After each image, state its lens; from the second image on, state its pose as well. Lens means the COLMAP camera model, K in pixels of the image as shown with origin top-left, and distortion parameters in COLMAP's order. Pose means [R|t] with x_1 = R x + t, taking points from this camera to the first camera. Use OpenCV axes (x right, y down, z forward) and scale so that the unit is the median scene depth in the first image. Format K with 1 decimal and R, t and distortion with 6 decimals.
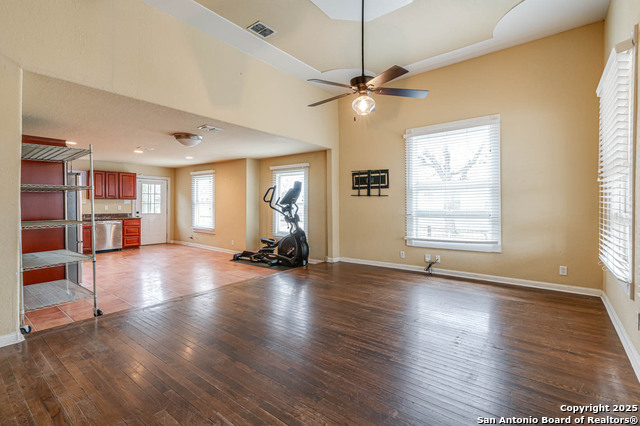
lens RADIAL K [[296.1, 0, 323.5], [0, 296.1, 201.9], [0, 0, 1]] dist [0.001740, 0.000140]
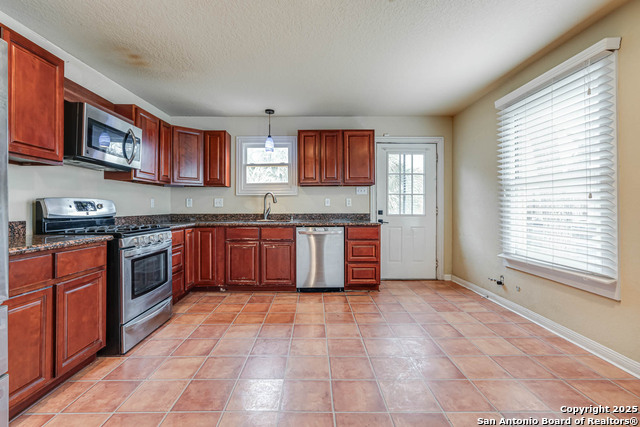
lens RADIAL K [[294.1, 0, 312.4], [0, 294.1, 205.4], [0, 0, 1]] dist [-0.001847, 0.000108]
pose [[0.615690, -0.012188, -0.787894, -0.455673], [0.004551, 0.999919, -0.011911, 0.042720], [0.787976, 0.003747, 0.615695, 0.897464]]
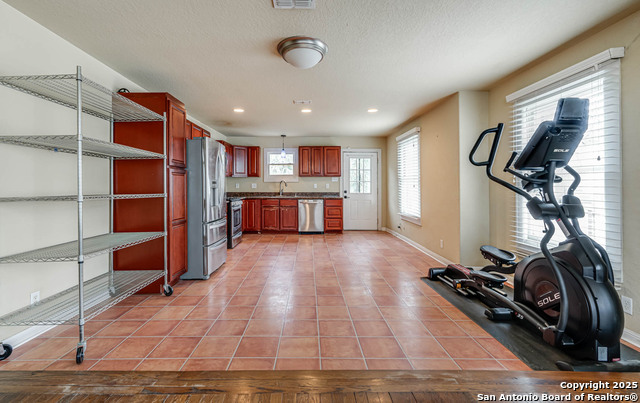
lens RADIAL K [[299.9, 0, 307.8], [0, 299.9, 180.9], [0, 0, 1]] dist [0.000958, 0.000386]
pose [[0.618972, -0.016507, -0.785239, -0.005546], [0.002139, 0.999811, -0.019332, 0.030493], [0.785410, 0.010286, 0.618891, 0.543979]]
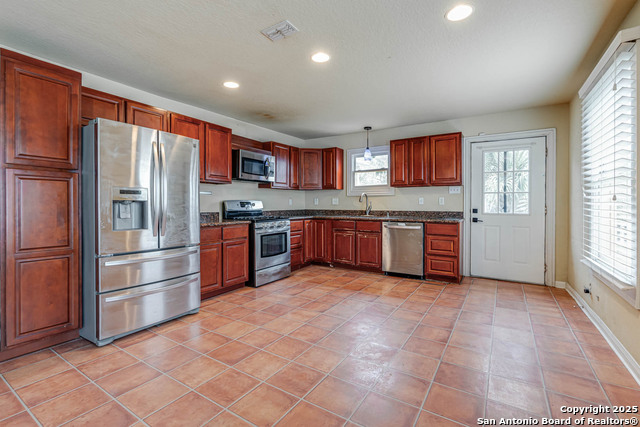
lens RADIAL K [[294.1, 0, 312.4], [0, 294.1, 205.4], [0, 0, 1]] dist [-0.001847, 0.000108]
pose [[0.085406, 0.000775, -0.996346, -0.224676], [-0.001646, 0.999998, 0.000637, 0.038671], [0.996345, 0.001586, 0.085407, 1.006587]]
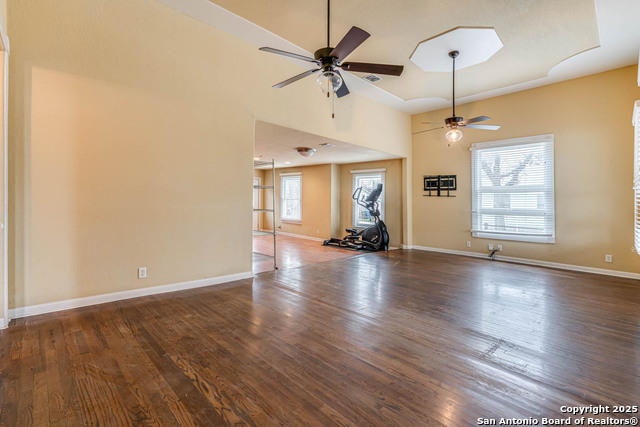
lens RADIAL K [[290.9, 0, 331.4], [0, 290.9, 189.6], [0, 0, 1]] dist [0.013233, 0.000027]
pose [[0.993895, 0.017279, -0.108968, -0.156677], [-0.021193, 0.999167, -0.034865, 0.004302], [0.108275, 0.036962, 0.993434, -0.256925]]
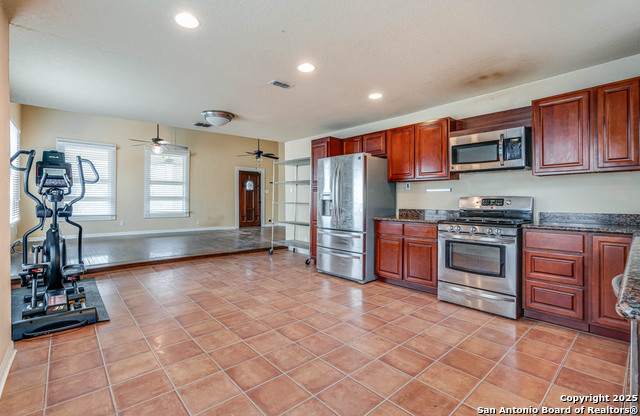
lens RADIAL K [[292.1, 0, 313.9], [0, 292.1, 200.6], [0, 0, 1]] dist [-0.002214, 0.000340]
pose [[-0.981531, -0.002769, 0.191283, -0.761292], [-0.002793, 0.999996, 0.000140, 0.035449], [-0.191282, -0.000396, -0.981535, 1.518890]]
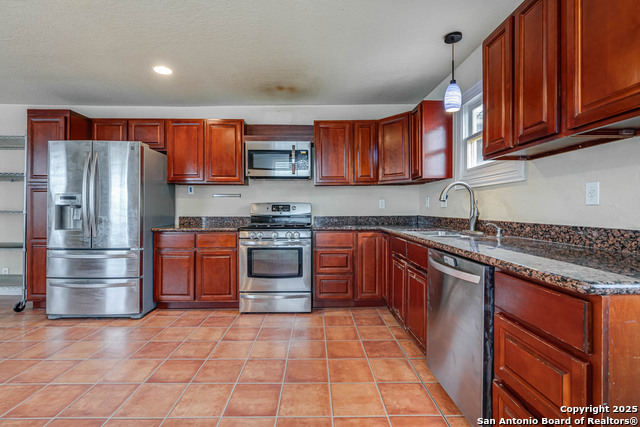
lens RADIAL K [[291.6, 0, 318.1], [0, 291.6, 209.9], [0, 0, 1]] dist [-0.017900, 0.006482]
pose [[-0.781449, 0.002536, -0.623964, -0.676474], [-0.000430, 0.999989, 0.004603, 0.038619], [0.623969, 0.003866, -0.781440, 1.418128]]
